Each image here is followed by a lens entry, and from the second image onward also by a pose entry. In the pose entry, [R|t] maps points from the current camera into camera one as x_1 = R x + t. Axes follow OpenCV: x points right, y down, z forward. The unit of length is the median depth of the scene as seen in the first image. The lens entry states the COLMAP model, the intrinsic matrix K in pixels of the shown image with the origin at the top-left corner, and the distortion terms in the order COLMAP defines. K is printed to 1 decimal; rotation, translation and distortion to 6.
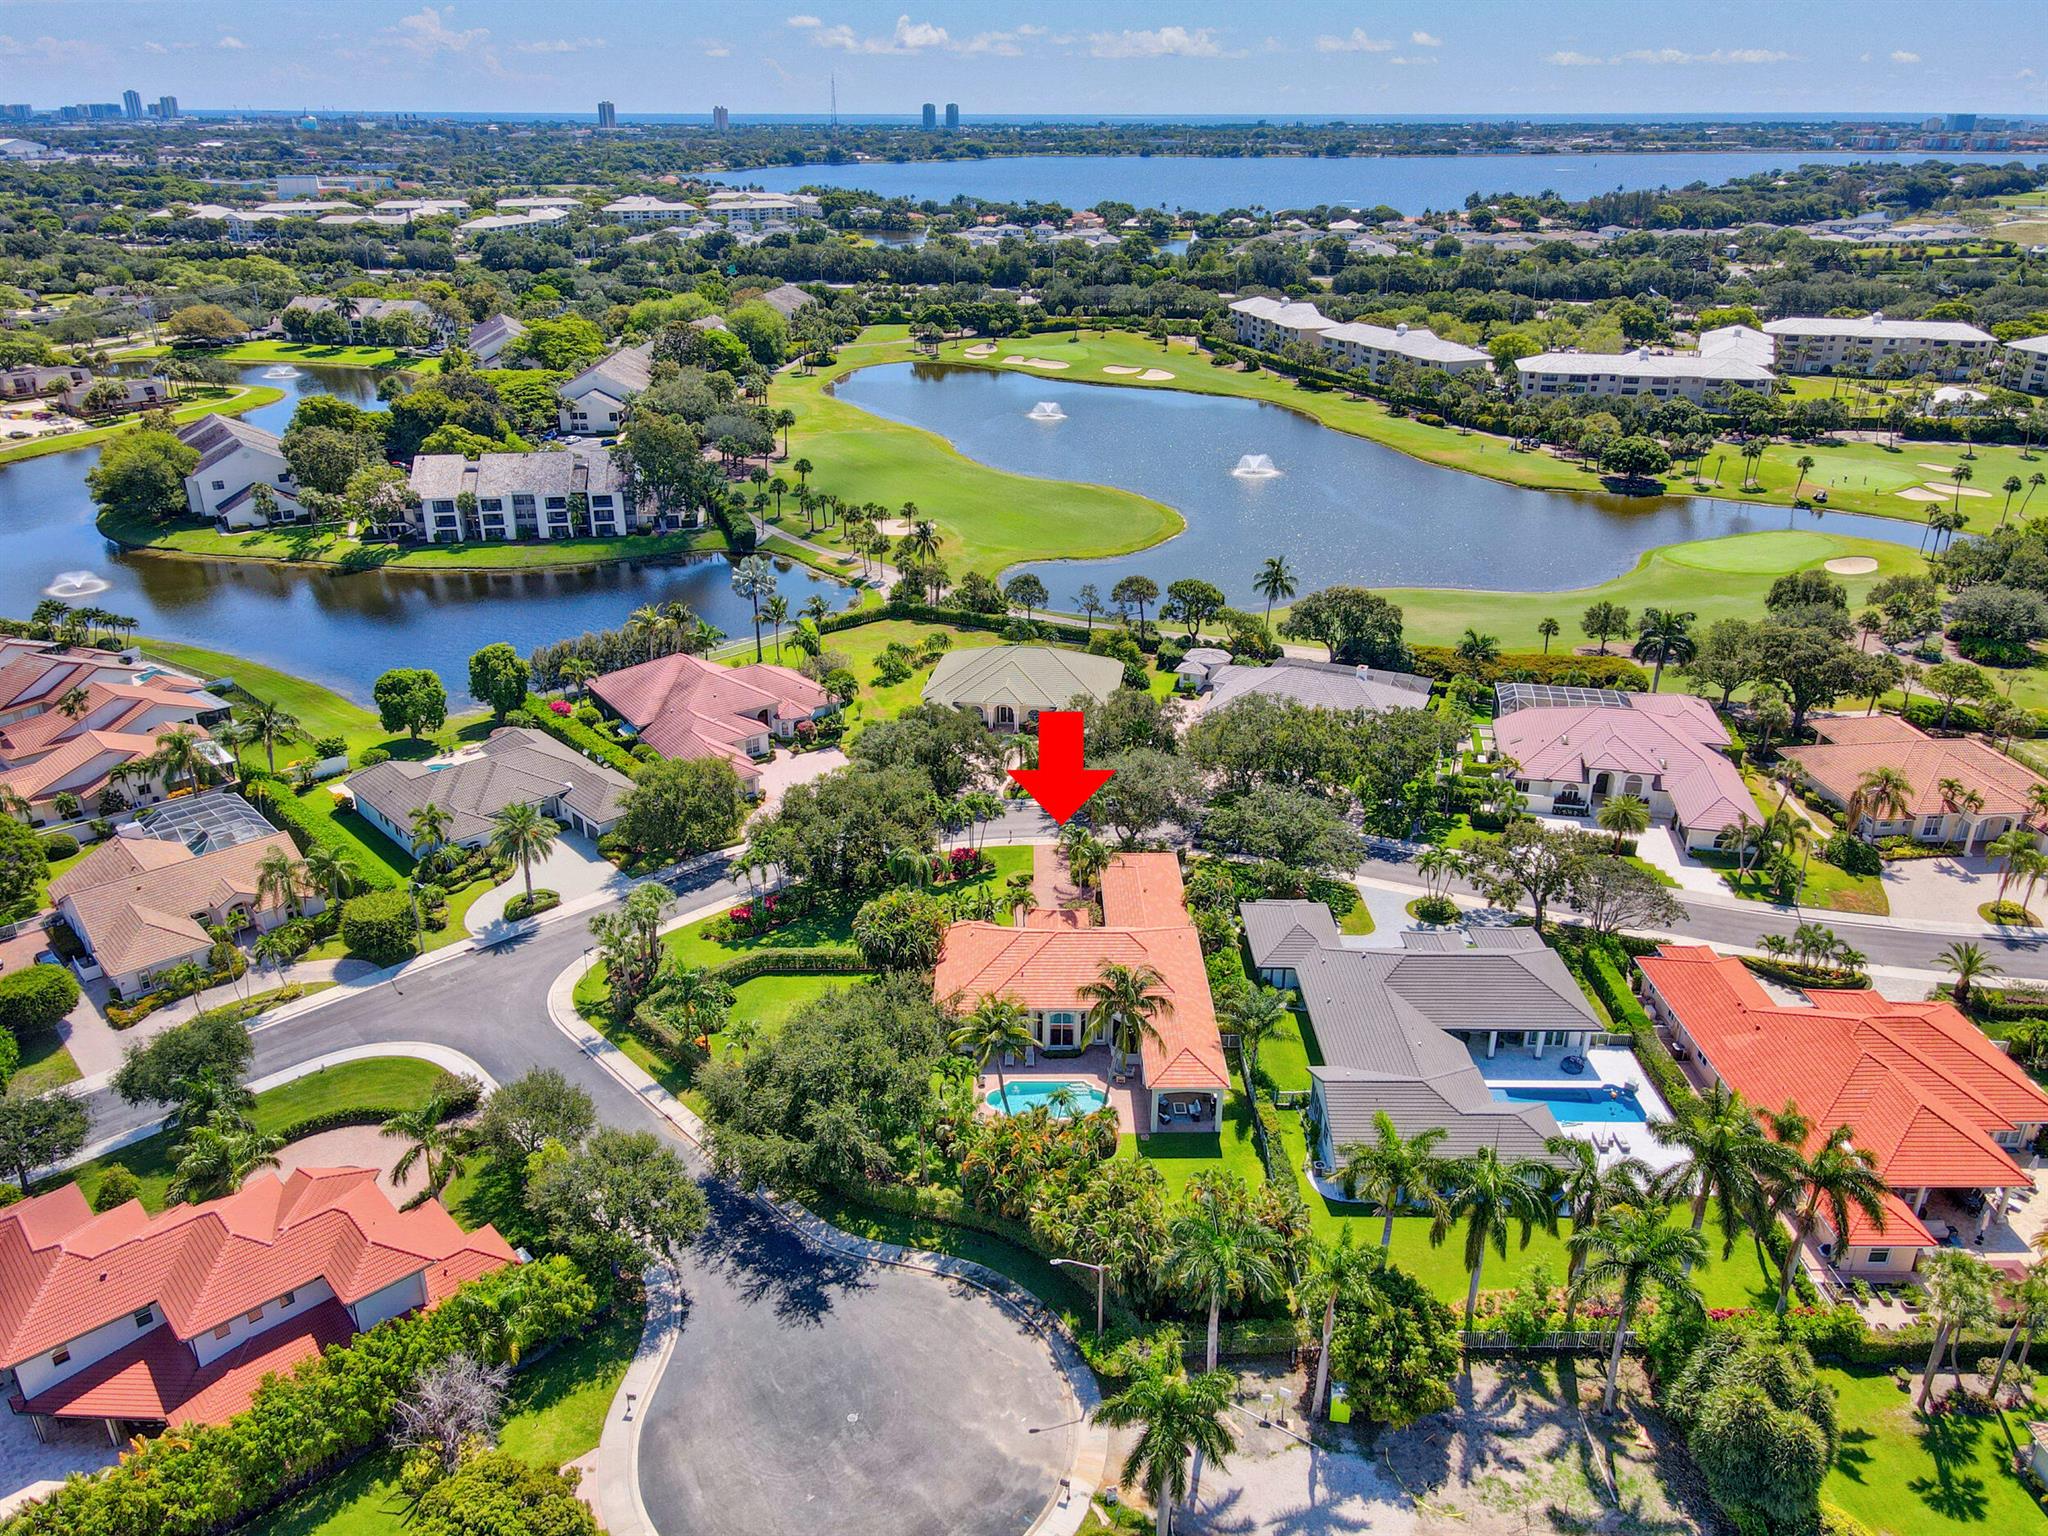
lens RADIAL K [[1447.0, 0, 1024.0], [0, 1447.0, 768.0], [0, 0, 1]] dist [0.013847, 0.005211]
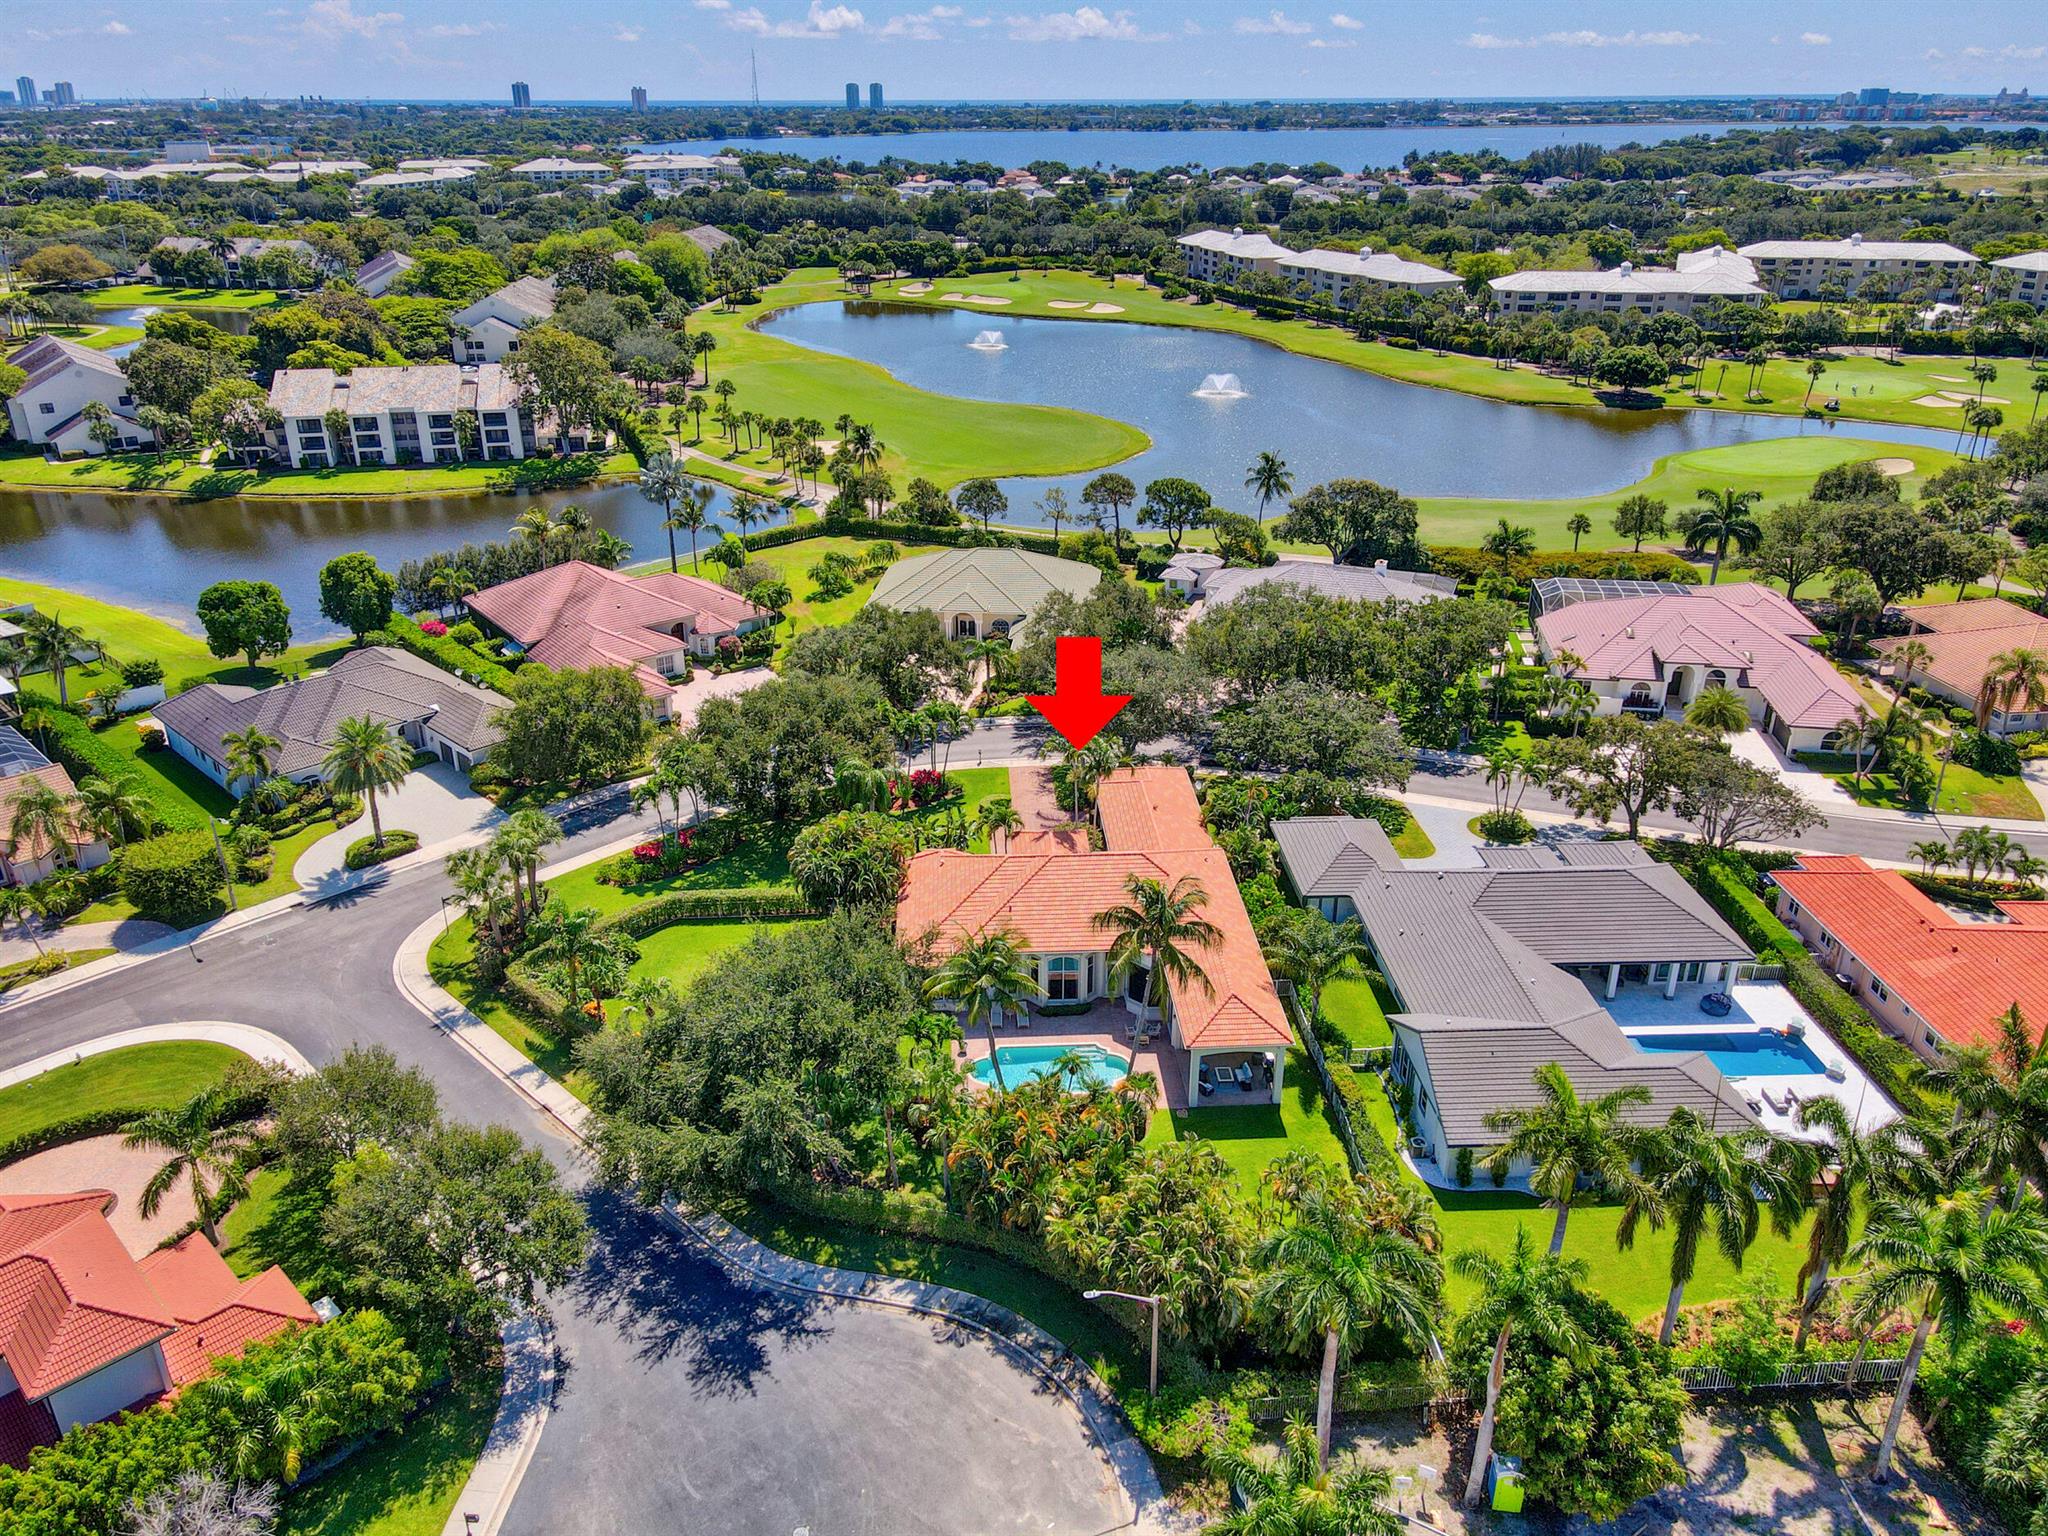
lens RADIAL K [[1462.2, 0, 1024.0], [0, 1462.2, 768.0], [0, 0, 1]] dist [0.020319, 0.004258]
pose [[0.998946, -0.023122, 0.039662, -0.016100], [0.022674, 0.999674, 0.011705, 0.040558], [-0.039920, -0.010793, 0.999145, 0.153178]]
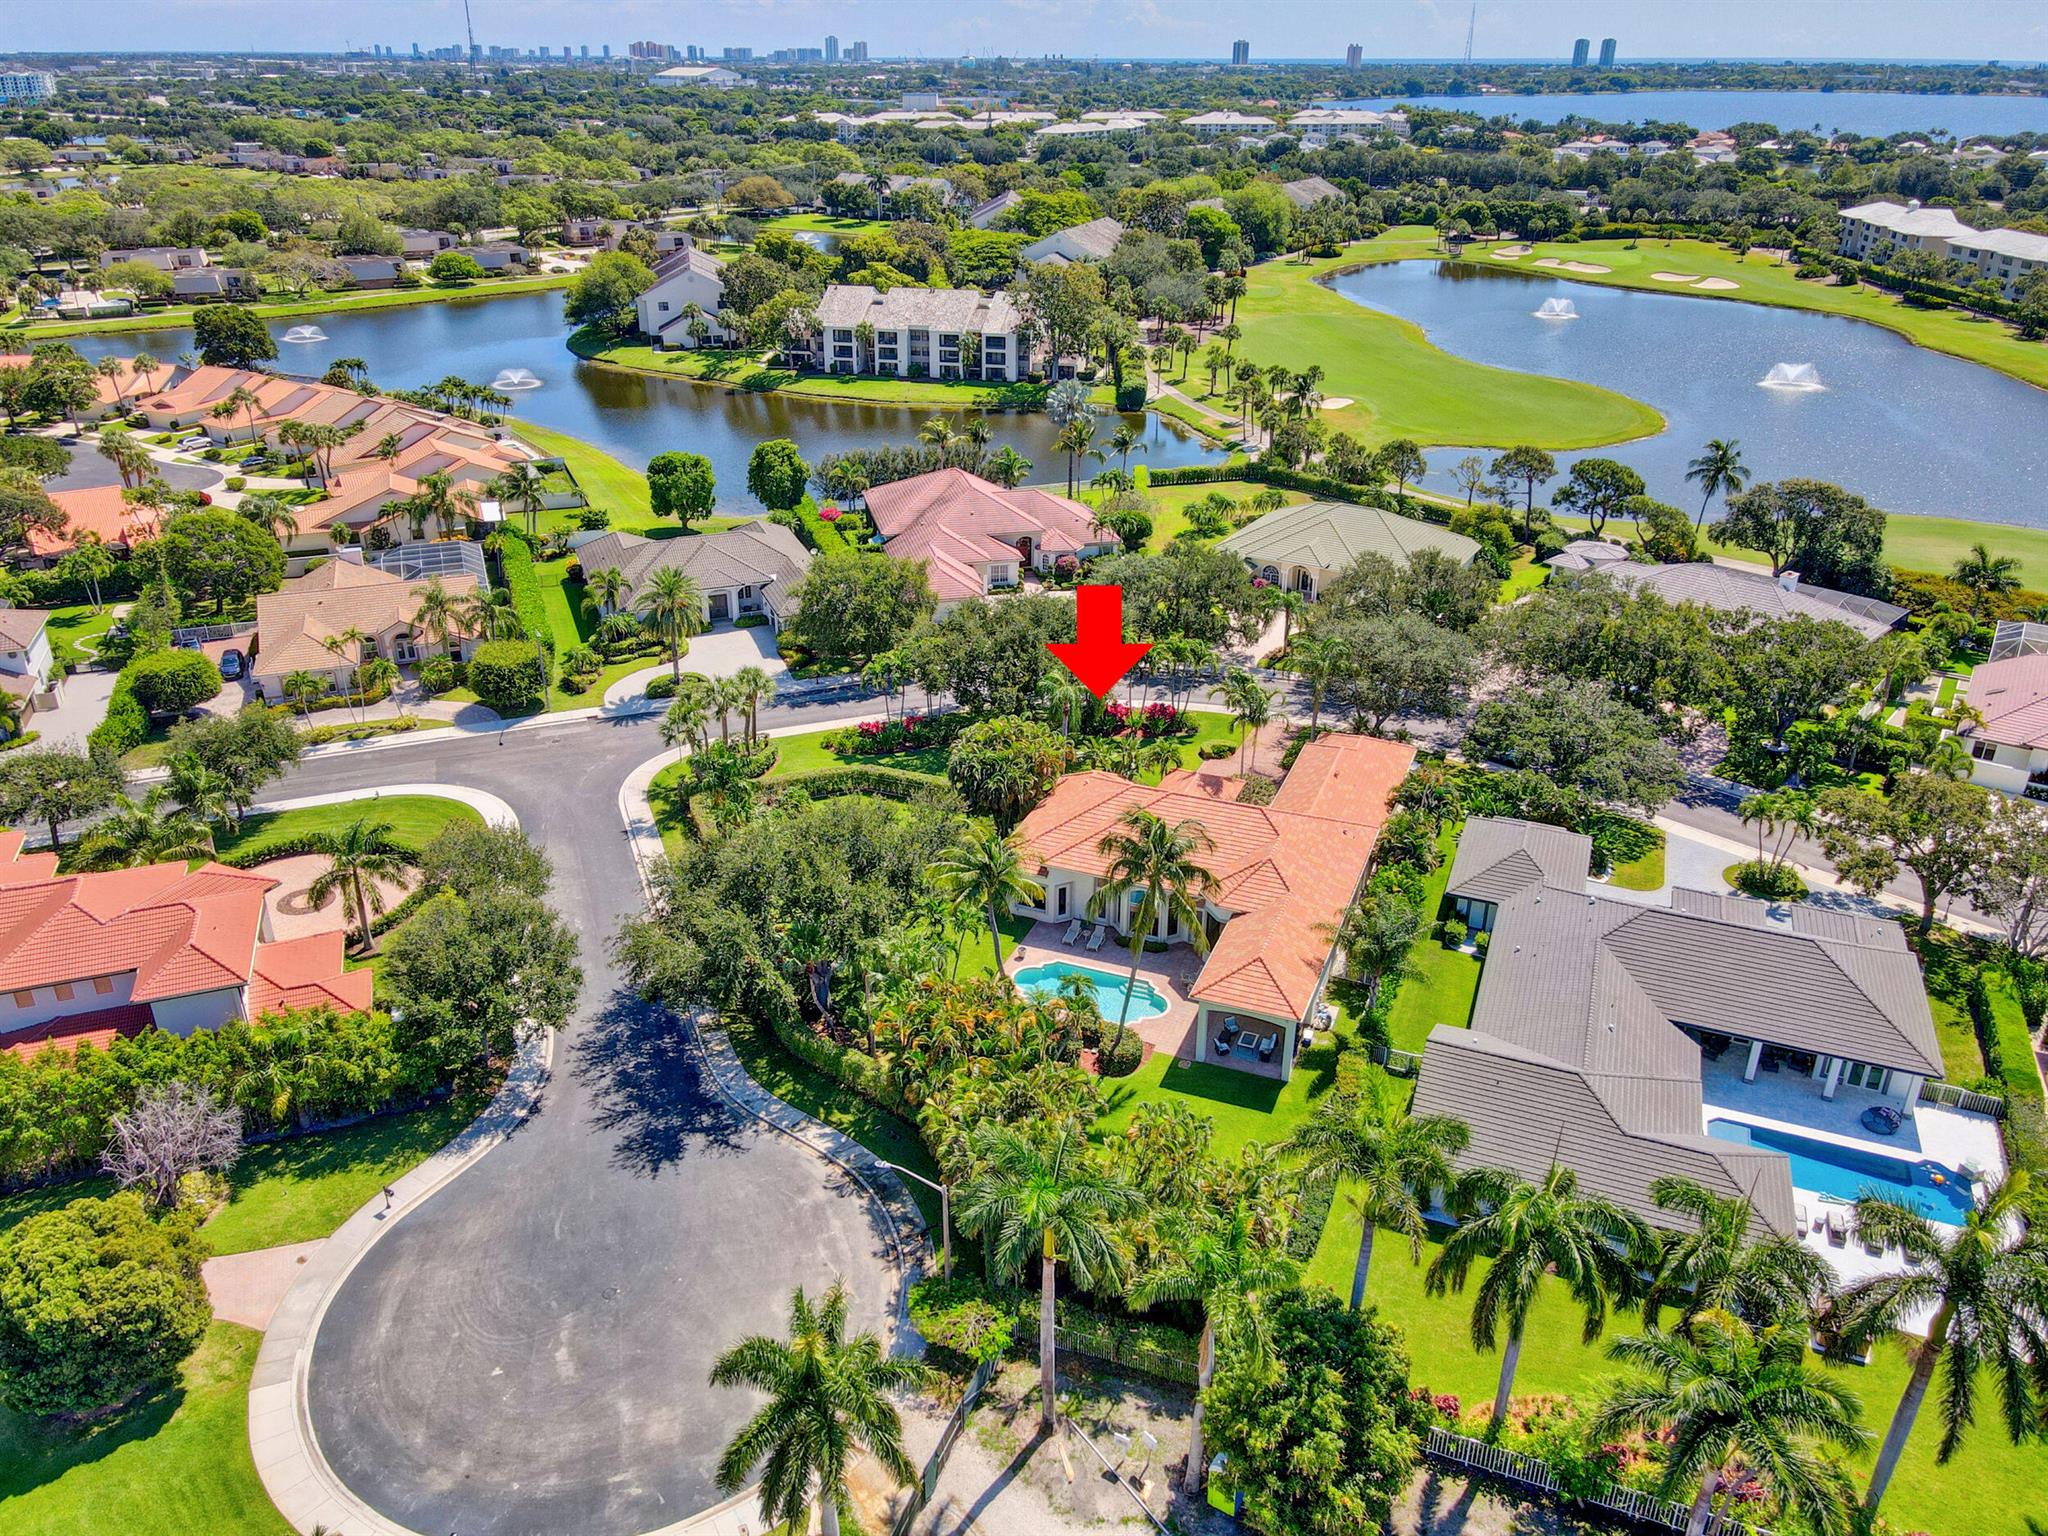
lens RADIAL K [[1466.1, 0, 1024.0], [0, 1466.1, 768.0], [0, 0, 1]] dist [0.016218, -0.001930]
pose [[0.928372, 0.164411, -0.333308, 0.148567], [-0.152986, 0.986379, 0.060436, 0.046761], [0.338704, -0.005116, 0.940879, 0.171974]]
